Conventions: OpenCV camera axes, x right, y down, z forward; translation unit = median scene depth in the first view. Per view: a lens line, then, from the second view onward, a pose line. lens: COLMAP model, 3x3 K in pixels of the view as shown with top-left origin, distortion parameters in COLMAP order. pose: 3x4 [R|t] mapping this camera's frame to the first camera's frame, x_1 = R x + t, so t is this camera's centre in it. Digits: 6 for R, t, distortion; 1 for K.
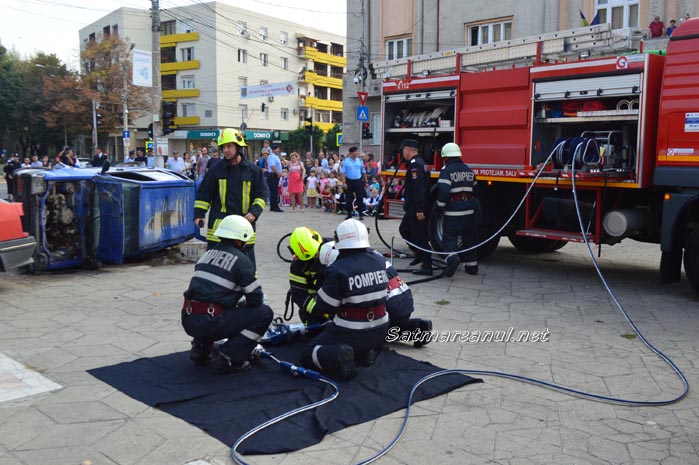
lens RADIAL K [[695.3, 0, 349.5], [0, 695.3, 236.1], [0, 0, 1]] dist [-0.025894, 0.009470]
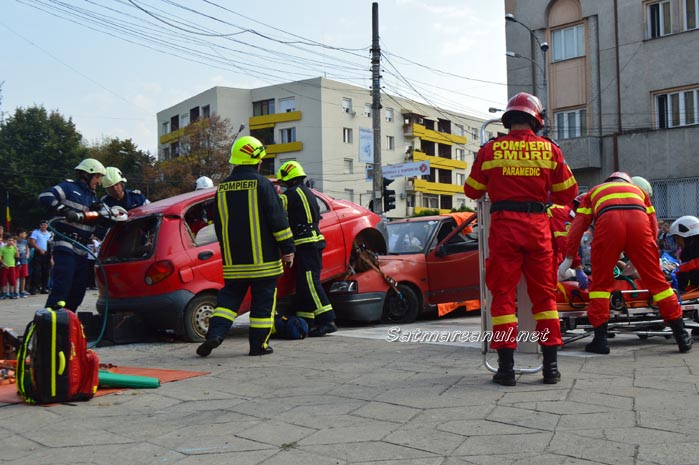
lens RADIAL K [[865.0, 0, 346.2], [0, 865.0, 231.6], [0, 0, 1]] dist [-0.025865, -0.008970]
pose [[0.998110, -0.023865, -0.056637, -0.509714], [0.015483, 0.989446, -0.144073, 0.111461], [0.059477, 0.142923, 0.987945, -0.397294]]
